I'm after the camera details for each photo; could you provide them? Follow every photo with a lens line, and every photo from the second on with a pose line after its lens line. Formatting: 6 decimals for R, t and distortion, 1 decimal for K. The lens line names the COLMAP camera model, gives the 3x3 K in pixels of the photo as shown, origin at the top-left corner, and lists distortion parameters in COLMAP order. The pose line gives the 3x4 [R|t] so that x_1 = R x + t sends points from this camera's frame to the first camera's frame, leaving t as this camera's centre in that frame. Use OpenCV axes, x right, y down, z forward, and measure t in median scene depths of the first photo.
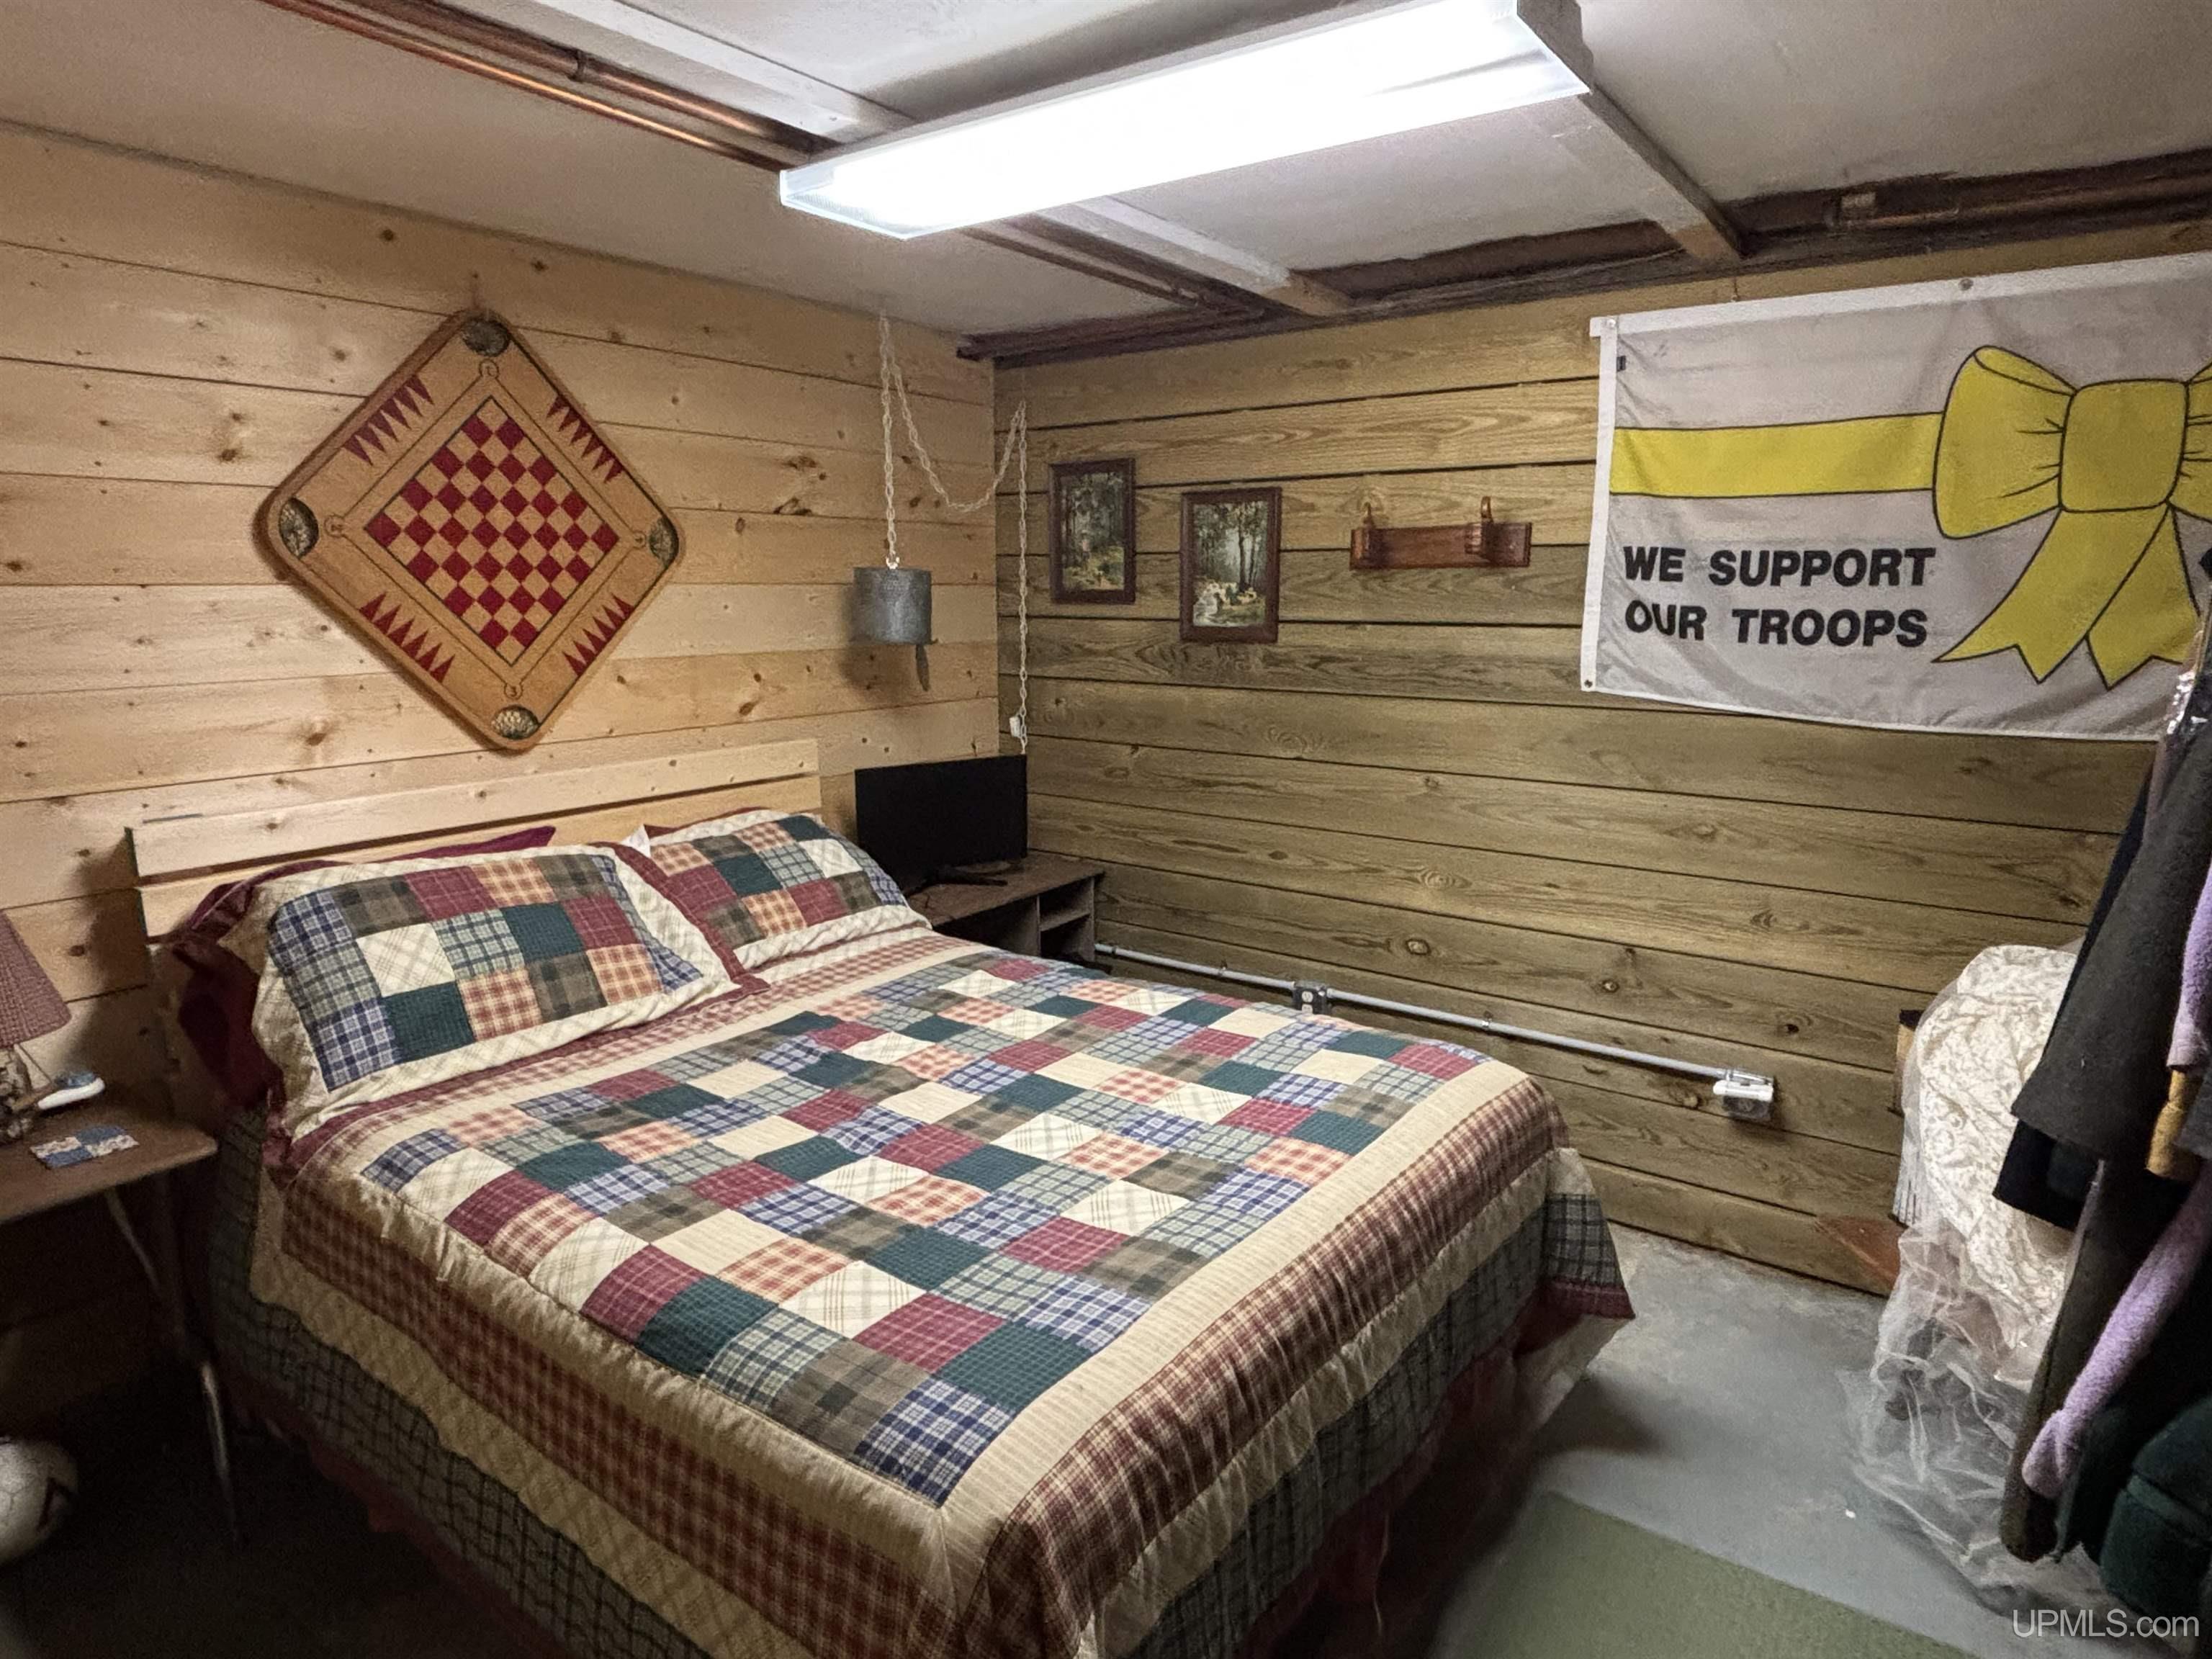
lens RADIAL K [[1274.5, 0, 1118.3], [0, 1274.5, 840.2], [0, 0, 1]] dist [0.014259, -0.013571]
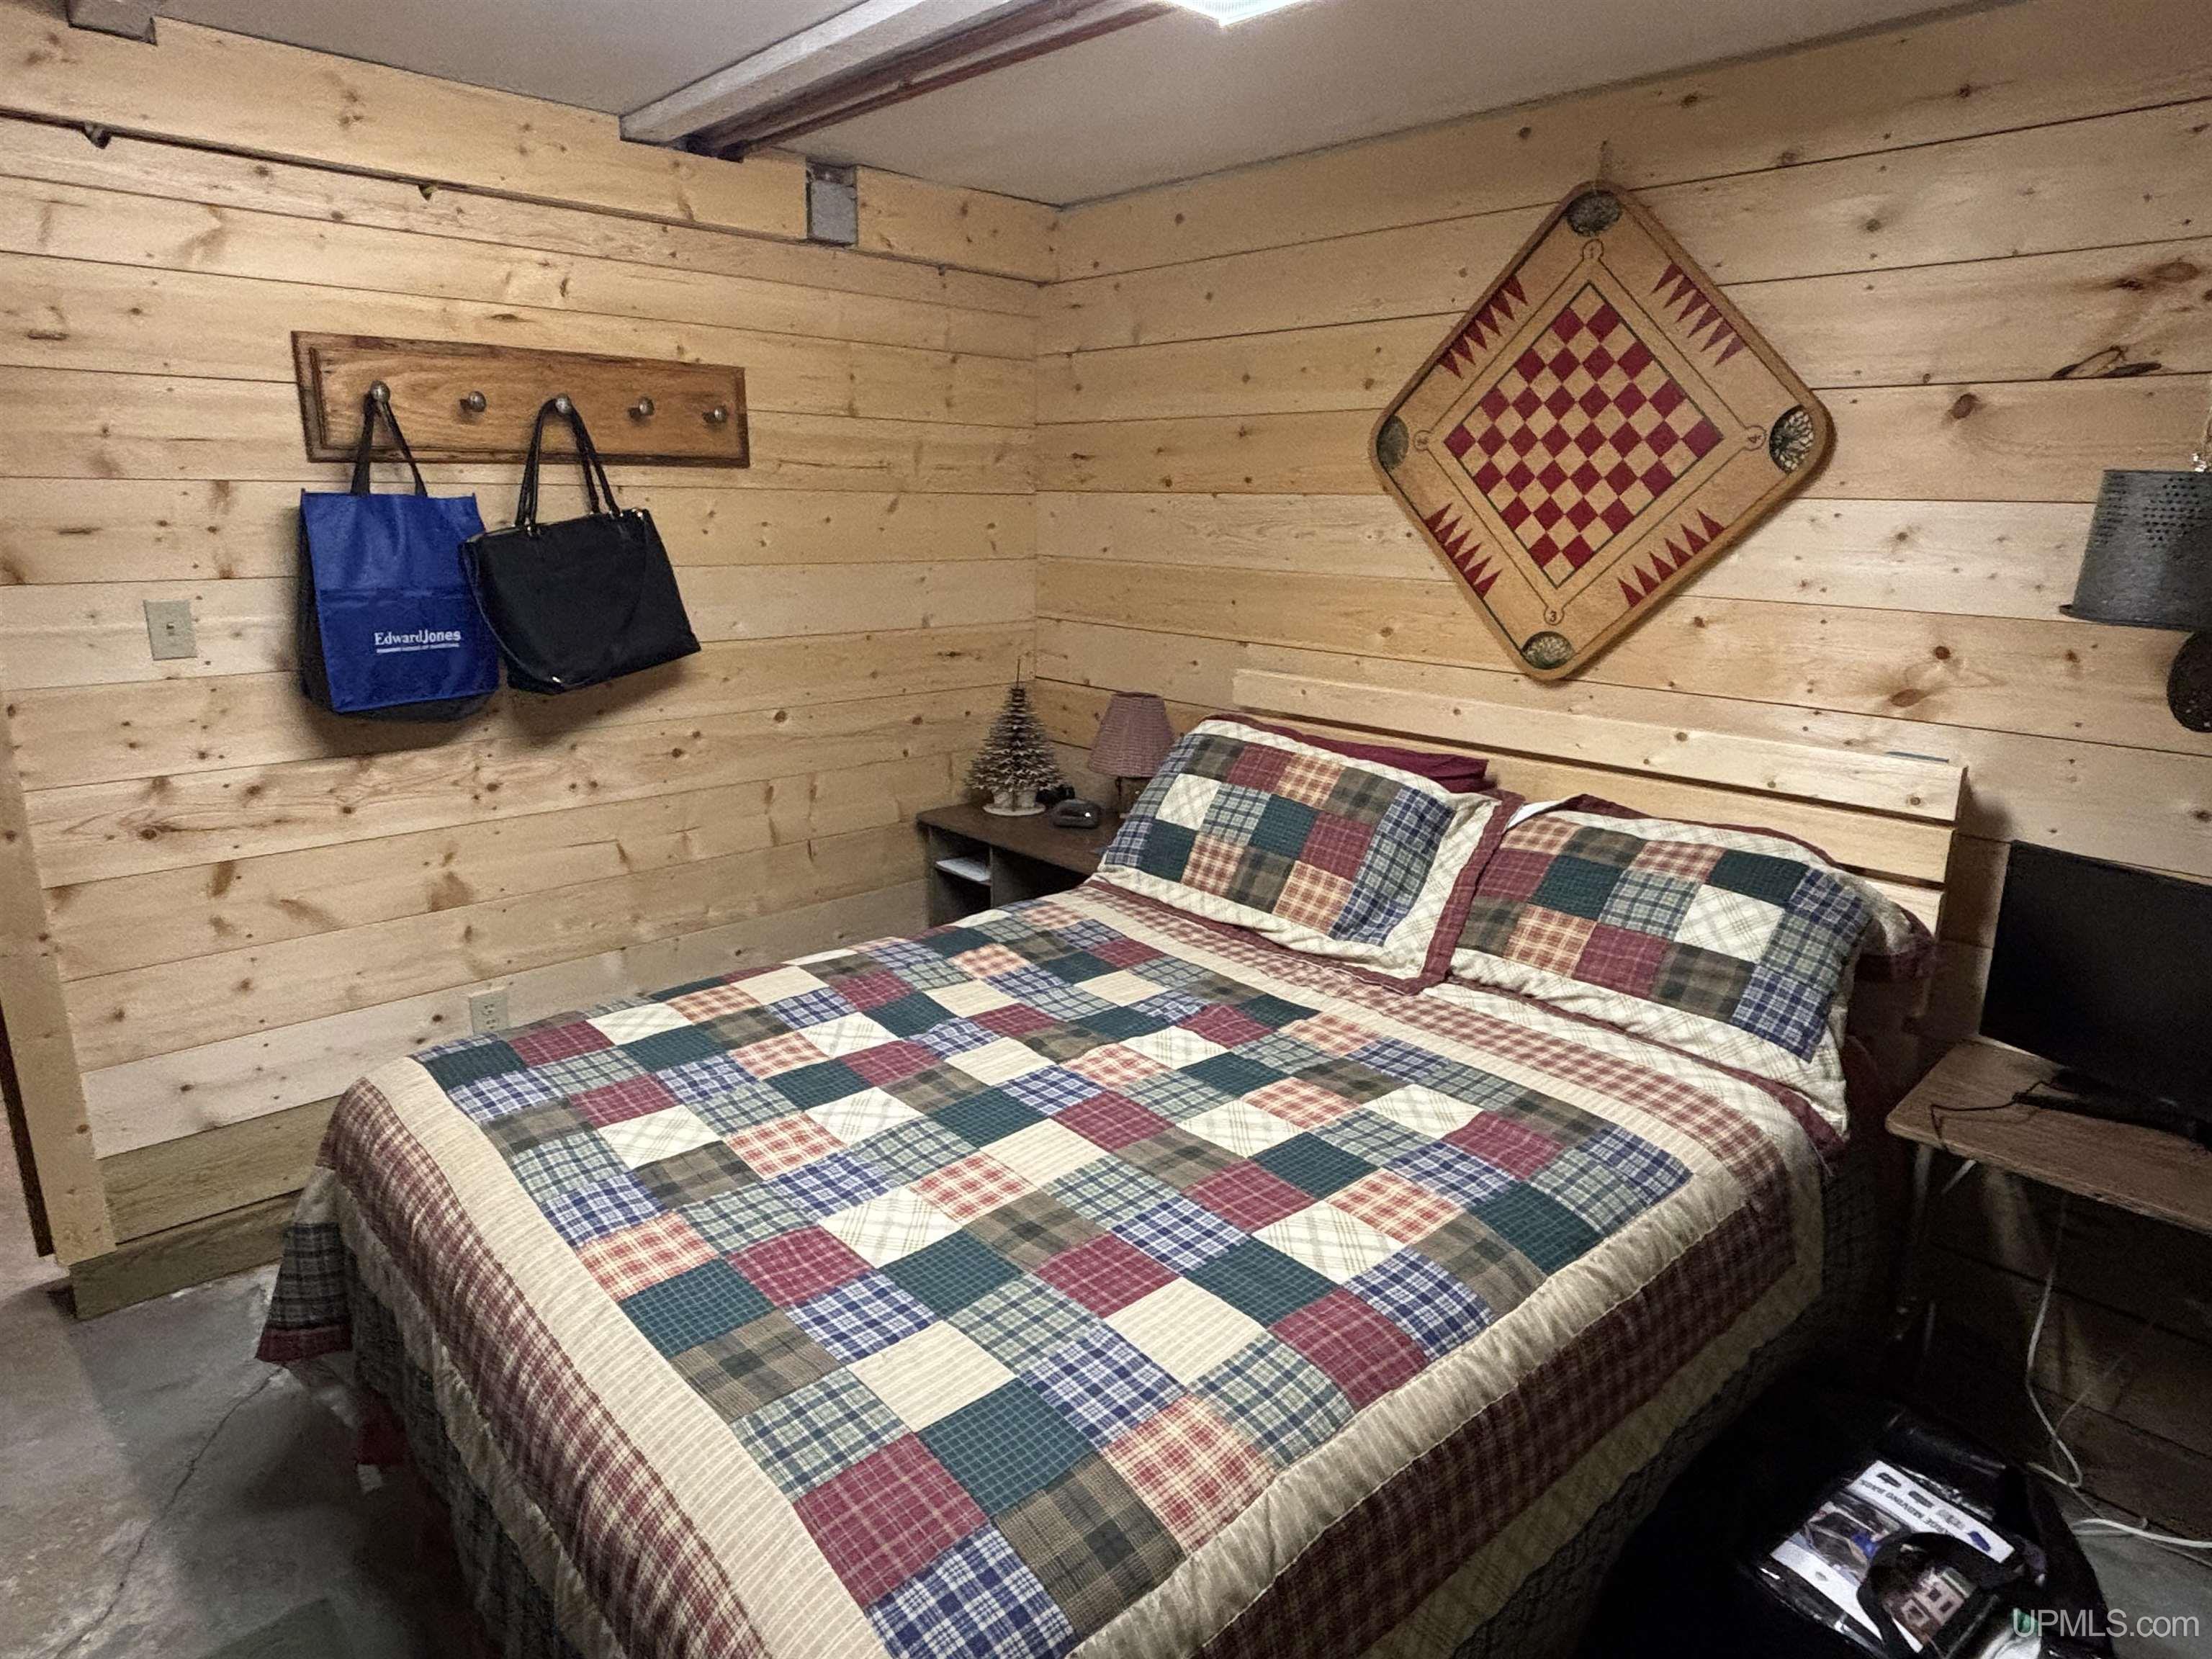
lens RADIAL K [[1274.5, 0, 1114.7], [0, 1274.5, 828.7], [0, 0, 1]] dist [0.014259, -0.013571]
pose [[-0.195726, 0.244801, -0.949613, 0.541941], [-0.211522, 0.935009, 0.284633, -0.185991], [0.957575, 0.256574, -0.131225, 0.954245]]
